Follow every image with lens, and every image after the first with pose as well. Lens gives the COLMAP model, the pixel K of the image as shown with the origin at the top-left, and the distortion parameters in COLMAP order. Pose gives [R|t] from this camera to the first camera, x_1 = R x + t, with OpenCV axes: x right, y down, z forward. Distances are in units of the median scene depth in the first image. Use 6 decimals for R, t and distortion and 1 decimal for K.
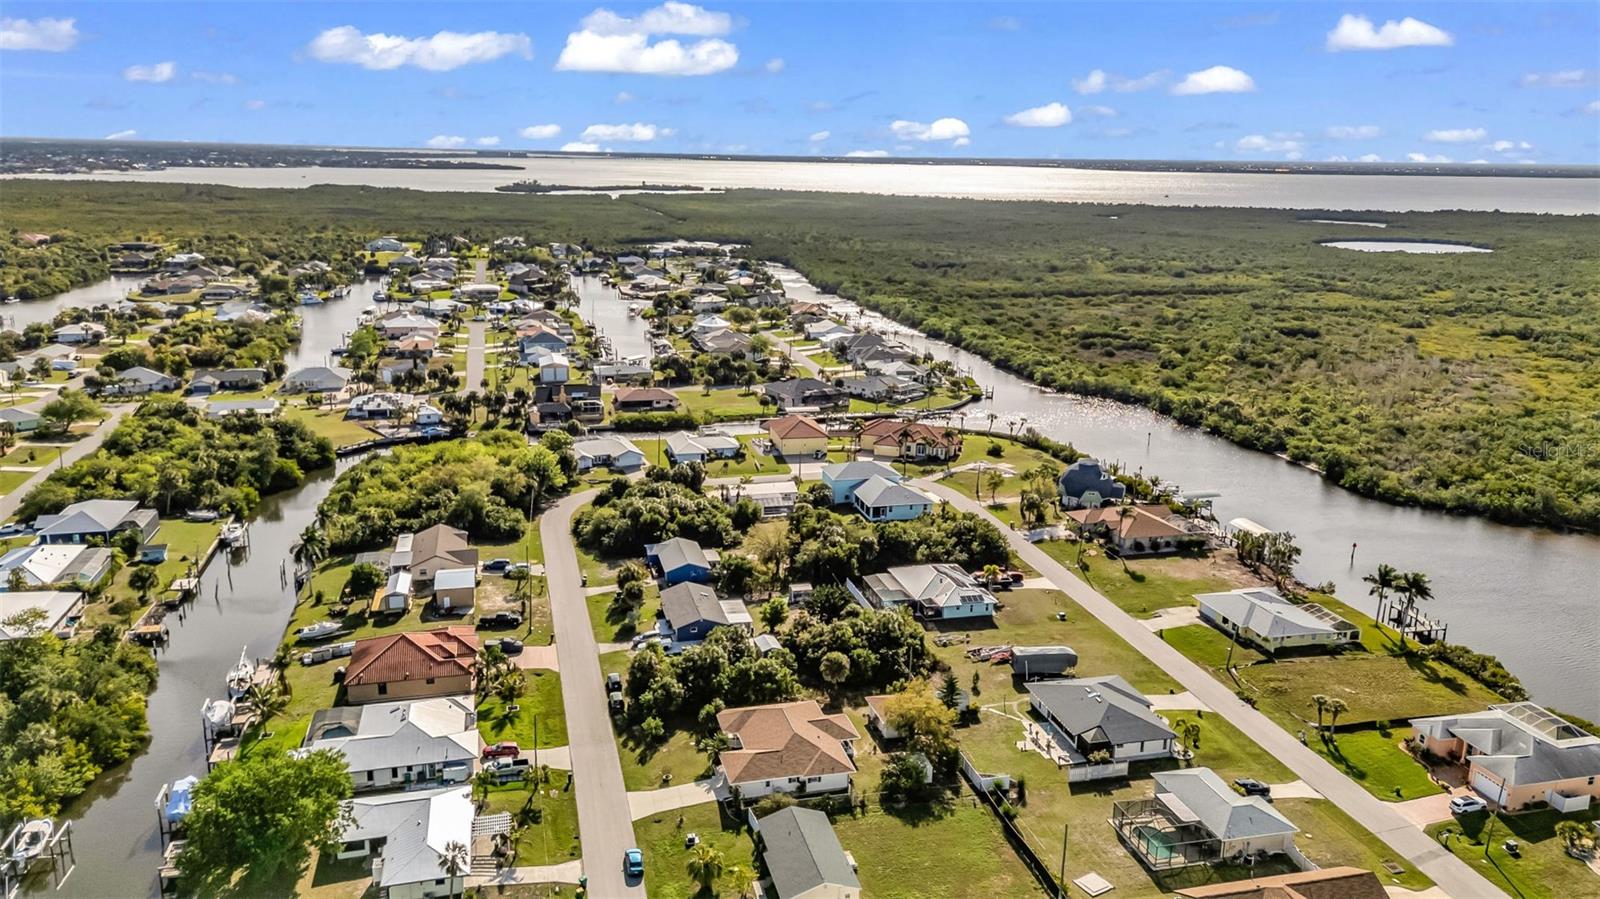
lens RADIAL K [[1167.9, 0, 800.0], [0, 1167.9, 449.5], [0, 0, 1]] dist [0.093824, -0.099787]
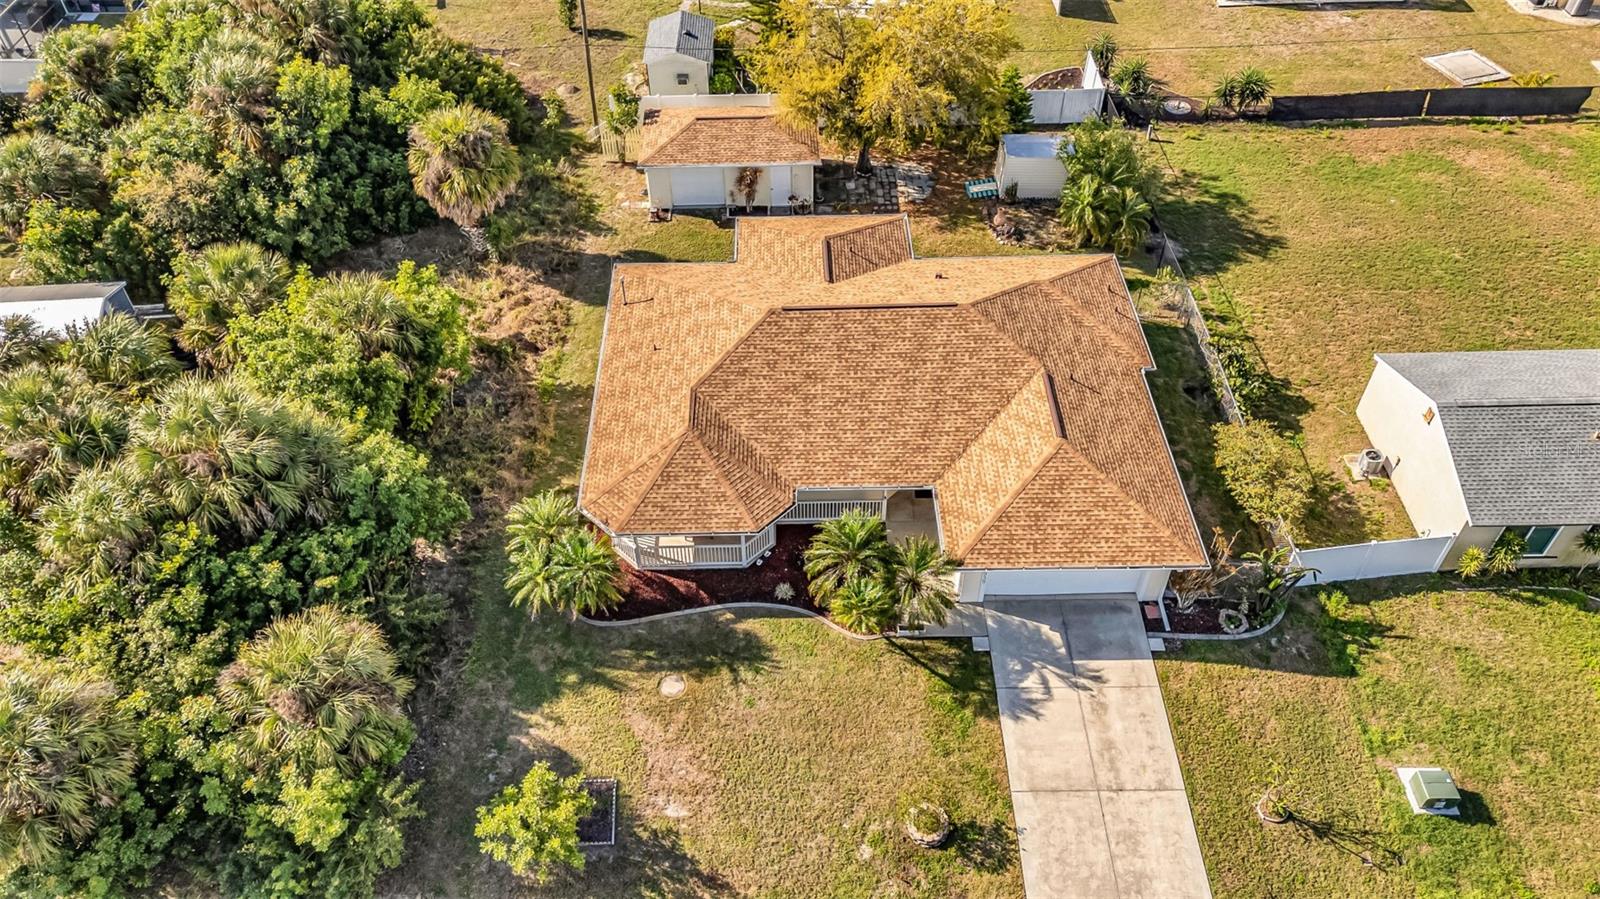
lens RADIAL K [[1167.9, 0, 800.0], [0, 1167.9, 449.5], [0, 0, 1]] dist [0.093824, -0.099787]
pose [[0.236044, -0.699803, 0.674210, -0.148804], [0.248273, 0.714219, 0.654409, 0.055153], [-0.939491, 0.012919, 0.342329, 0.648153]]
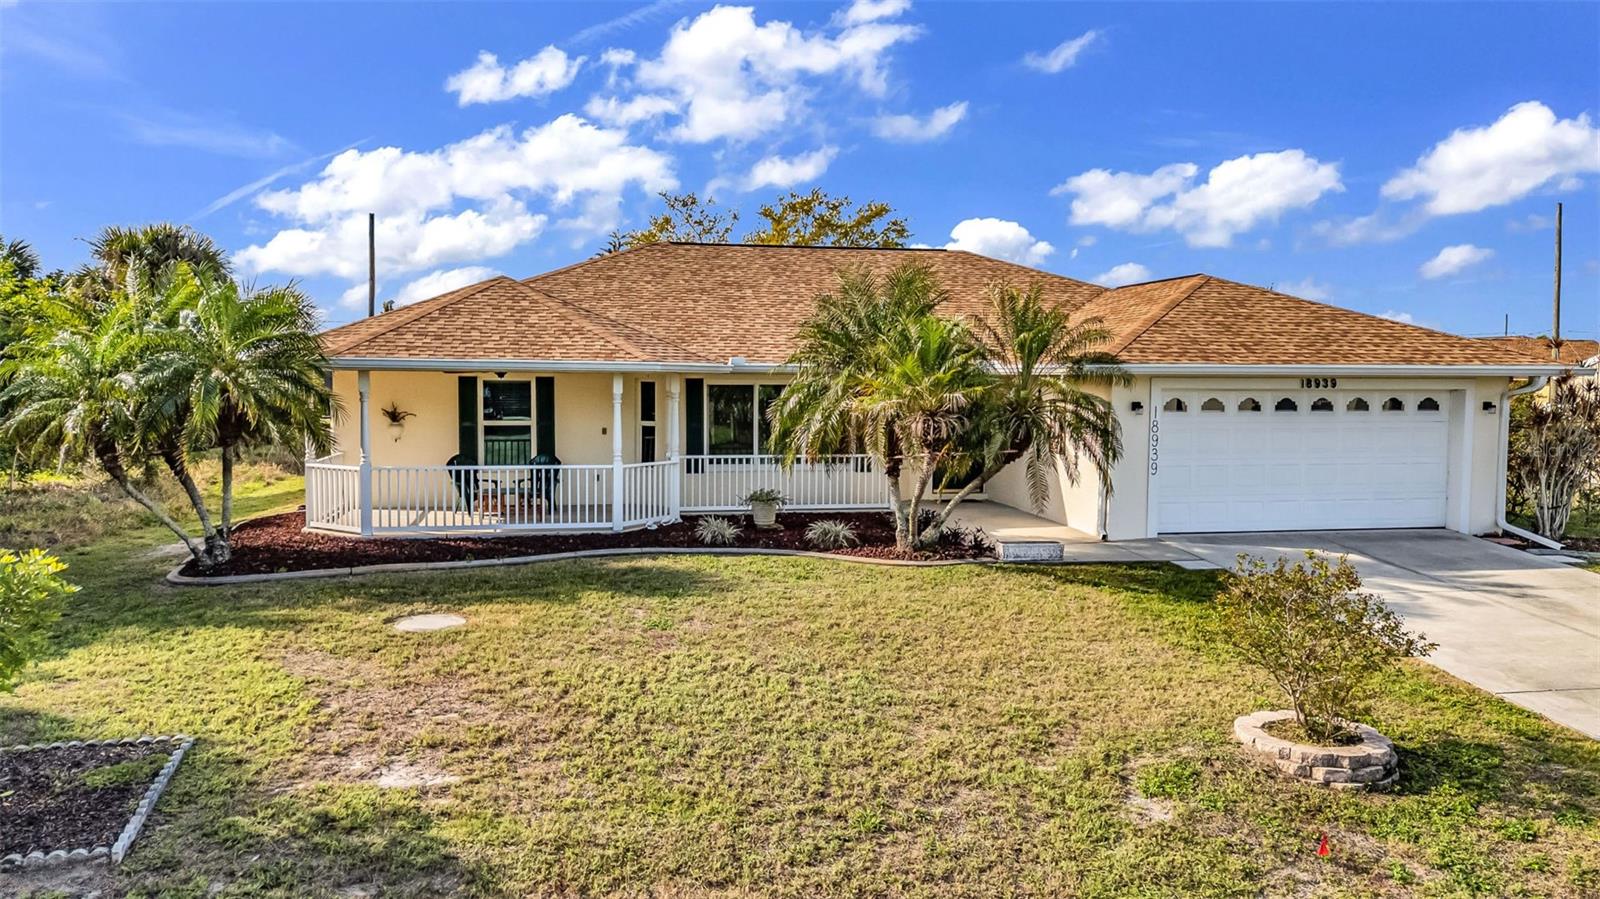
lens RADIAL K [[1171.4, 0, 800.0], [0, 1171.4, 449.5], [0, 0, 1]] dist [0.071014, -0.059141]
pose [[0.062028, -0.079949, 0.994867, -0.121202], [0.238989, 0.968979, 0.062968, 0.173149], [-0.969039, 0.233856, 0.079210, 0.697108]]
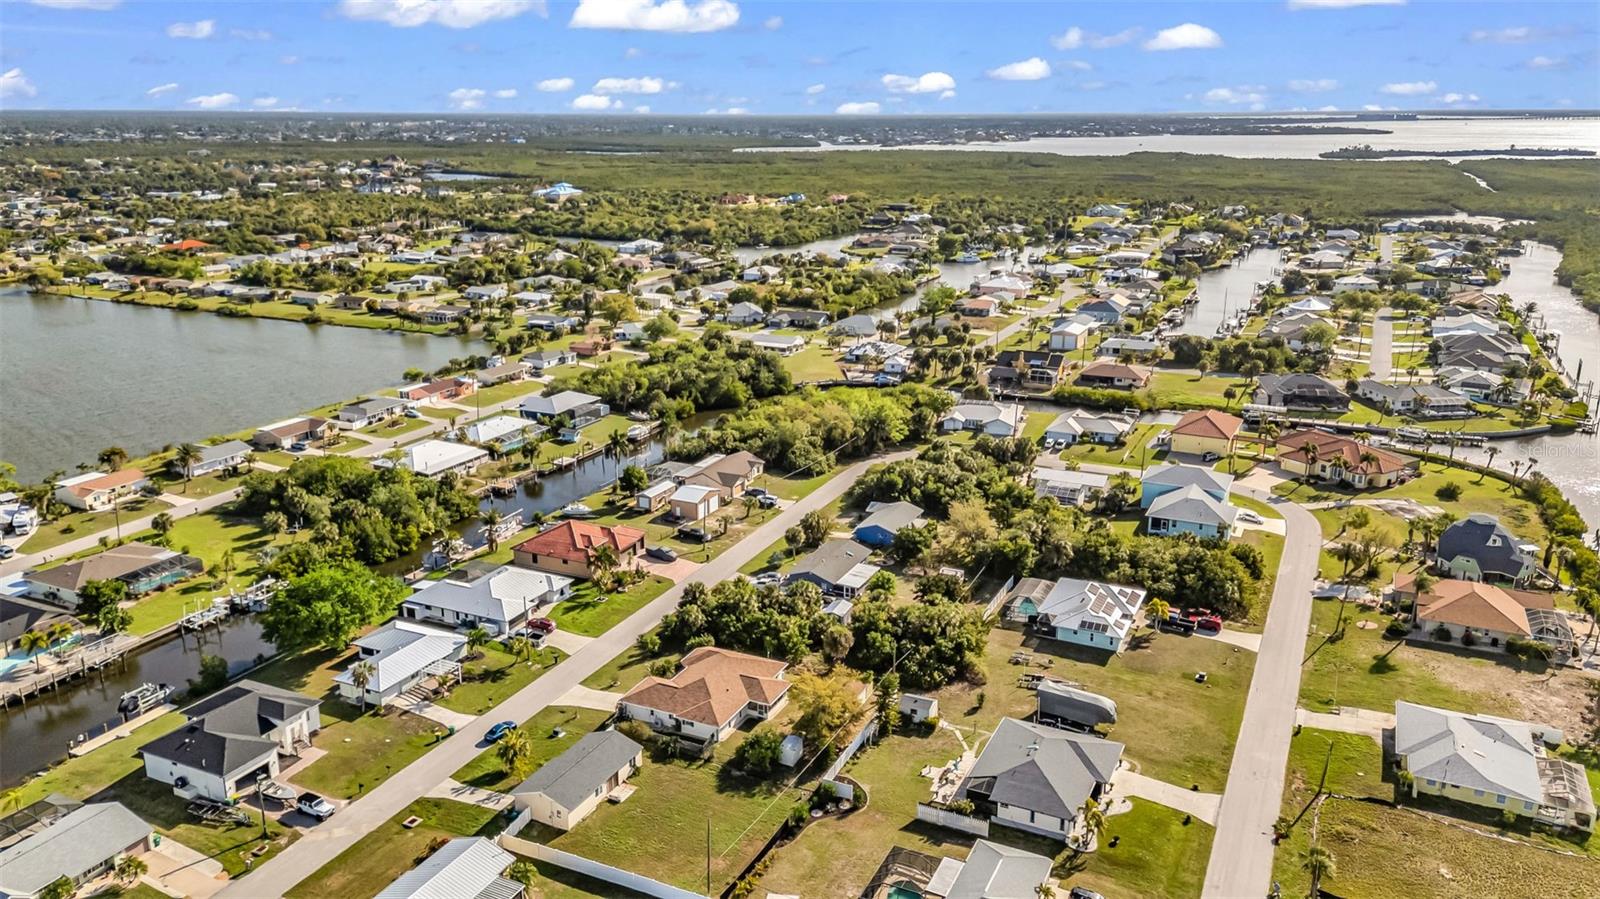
lens RADIAL K [[1167.9, 0, 800.0], [0, 1167.9, 449.5], [0, 0, 1]] dist [0.093824, -0.099787]
pose [[0.764023, 0.162018, -0.624515, 0.463436], [-0.145844, 0.986272, 0.077444, -0.034791], [0.628489, 0.031913, 0.777163, 0.165576]]
